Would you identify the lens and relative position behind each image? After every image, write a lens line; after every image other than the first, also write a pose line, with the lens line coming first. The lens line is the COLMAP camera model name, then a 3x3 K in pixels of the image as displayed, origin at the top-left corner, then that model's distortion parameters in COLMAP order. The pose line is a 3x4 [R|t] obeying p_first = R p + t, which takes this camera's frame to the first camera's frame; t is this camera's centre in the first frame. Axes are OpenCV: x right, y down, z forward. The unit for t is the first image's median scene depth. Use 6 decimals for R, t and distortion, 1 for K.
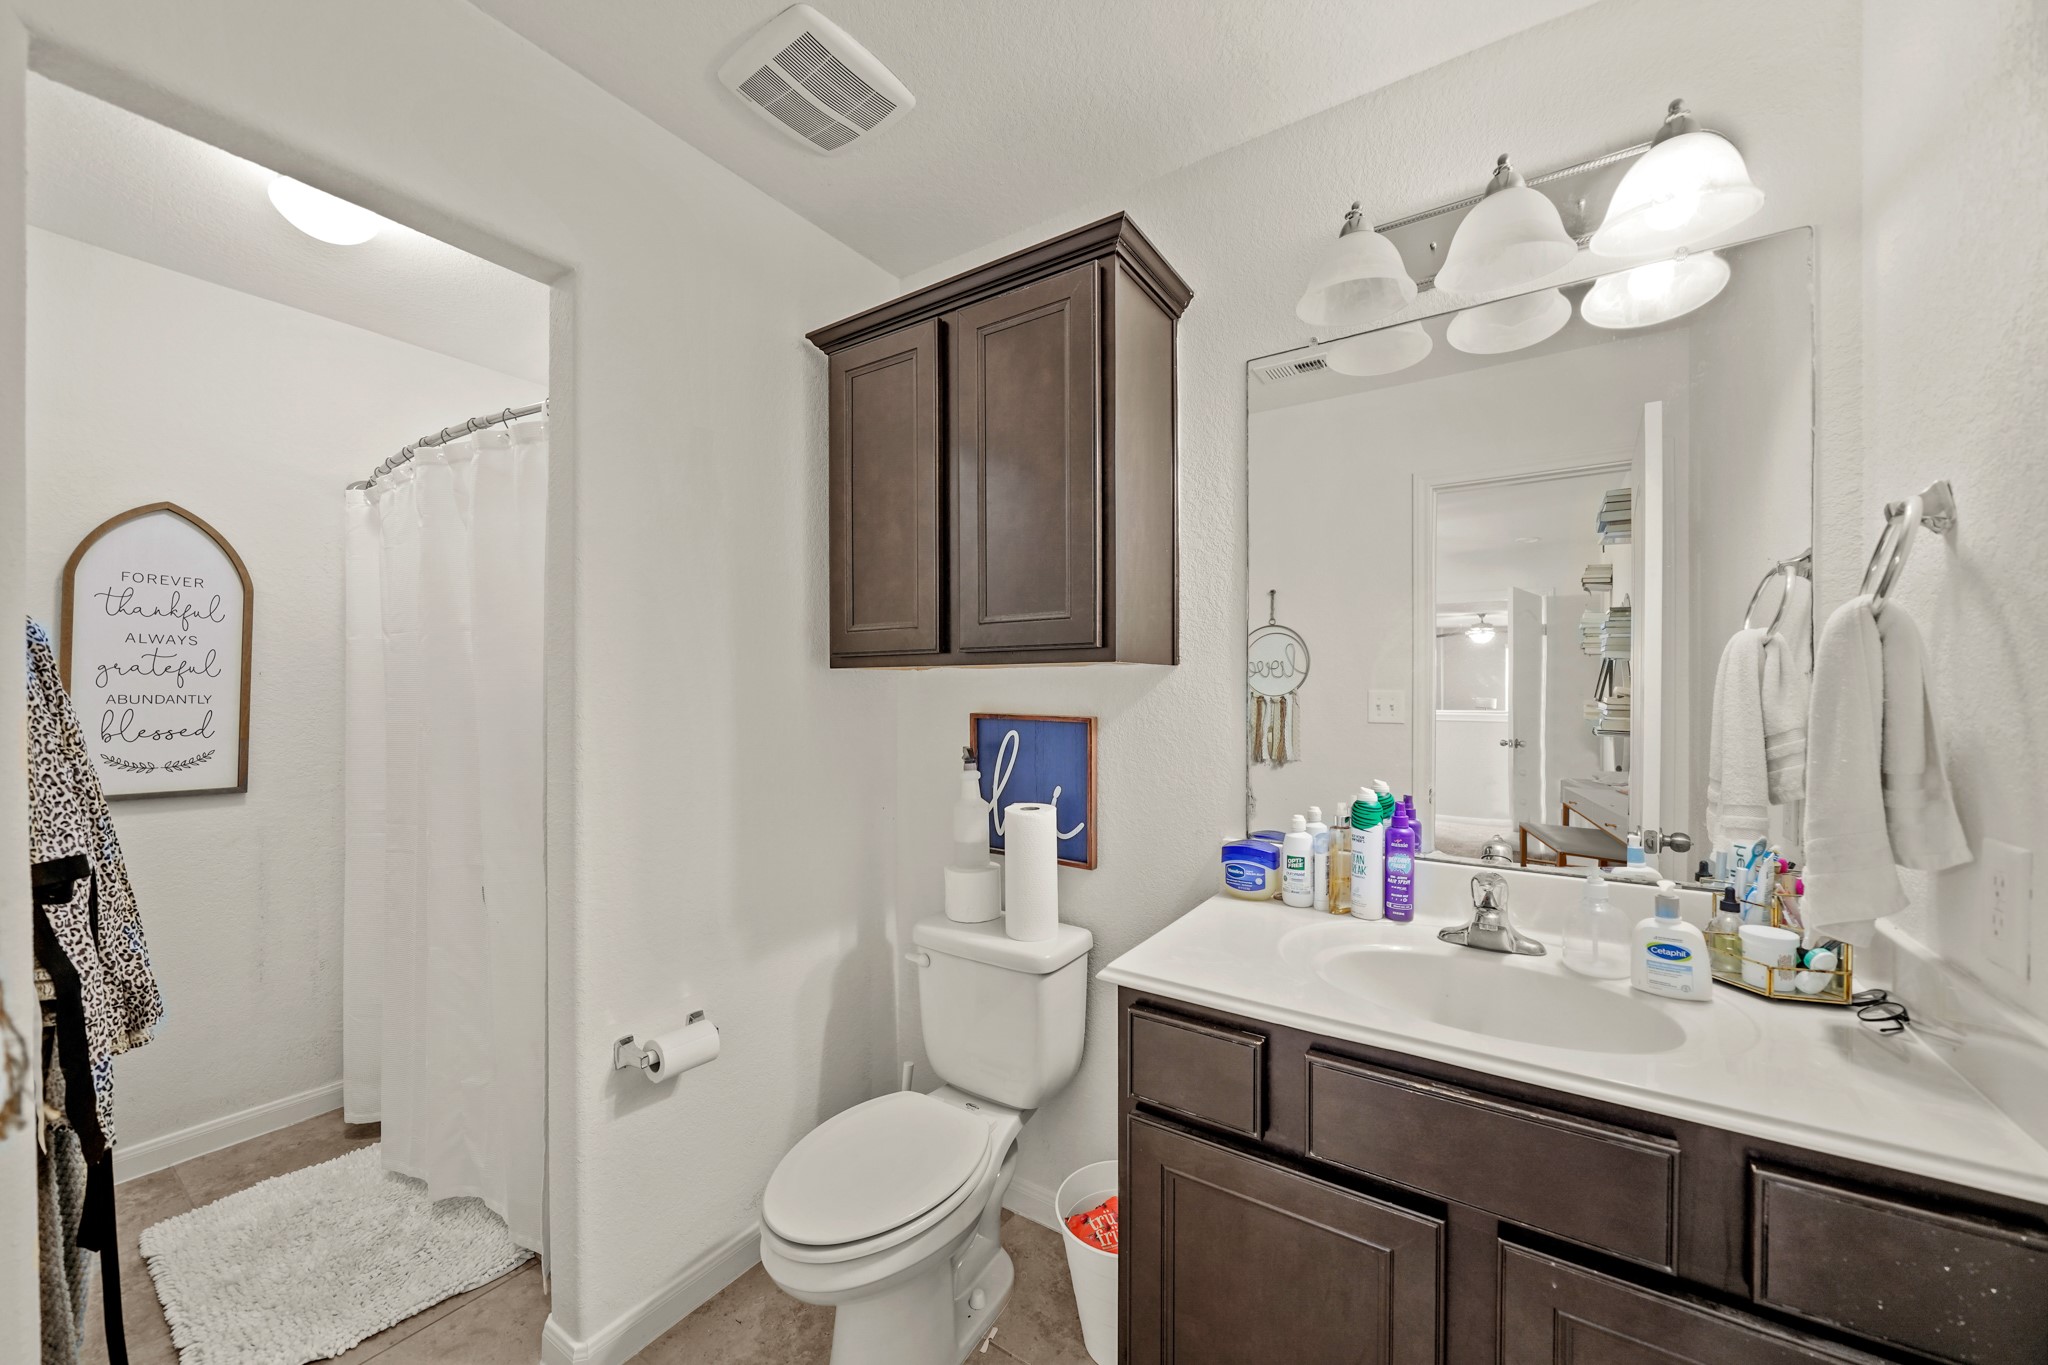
lens RADIAL K [[781.7, 0, 1018.4], [0, 781.7, 688.1], [0, 0, 1]] dist [-0.002935, -0.000157]
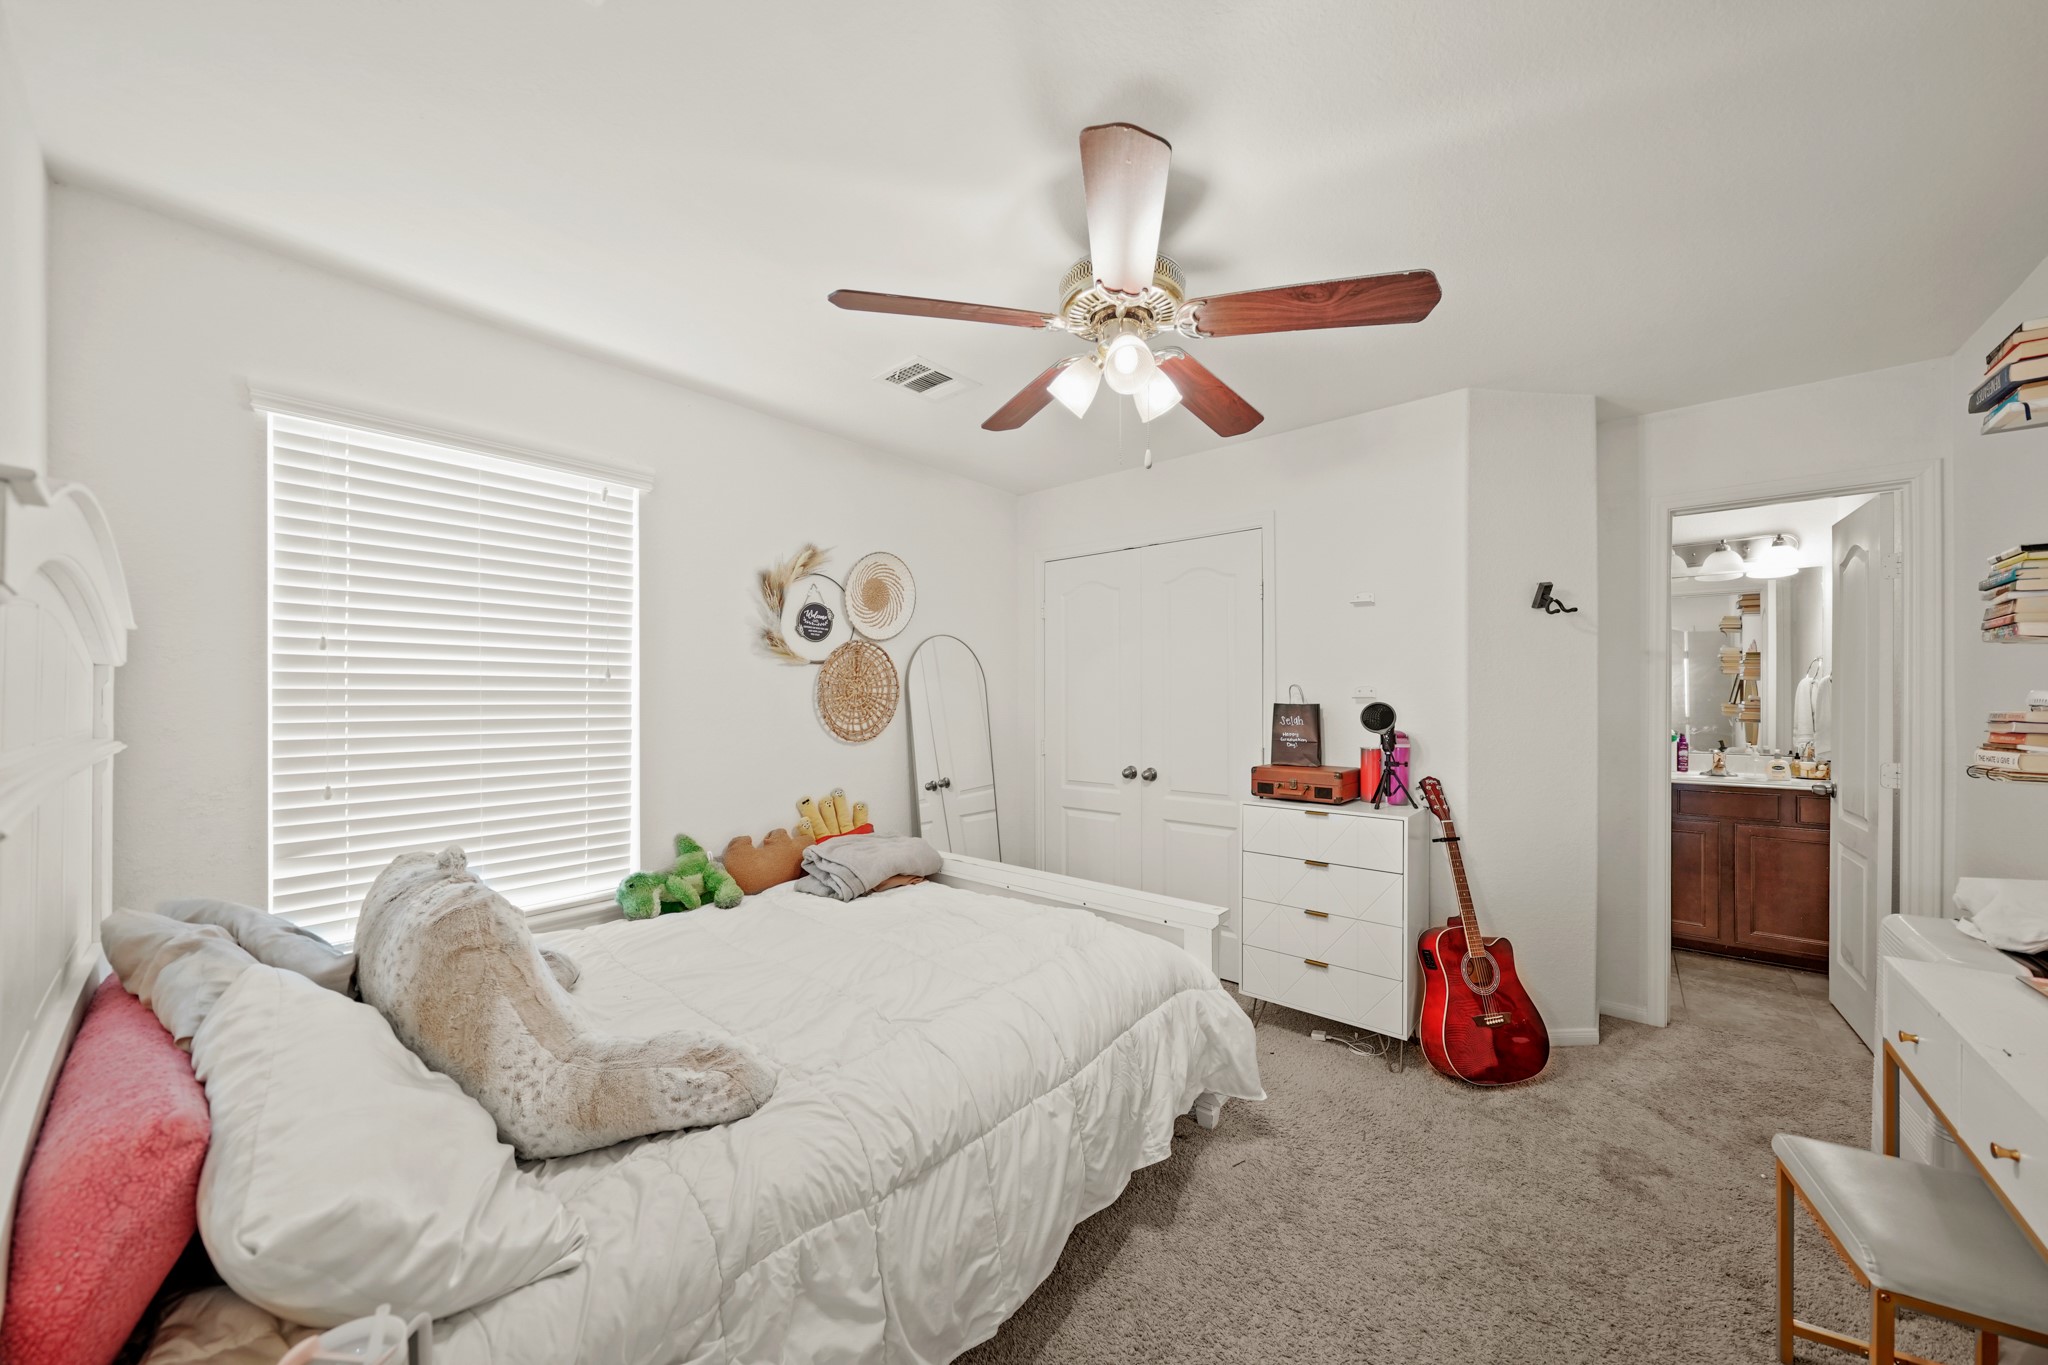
lens RADIAL K [[700.4, 0, 1023.8], [0, 700.4, 692.1], [0, 0, 1]] dist [-0.015344, -0.000111]
pose [[0.989502, -0.000601, -0.144521, -1.596025], [-0.000102, 0.999988, -0.004860, -0.005368], [0.144522, 0.004824, 0.989490, -1.958985]]
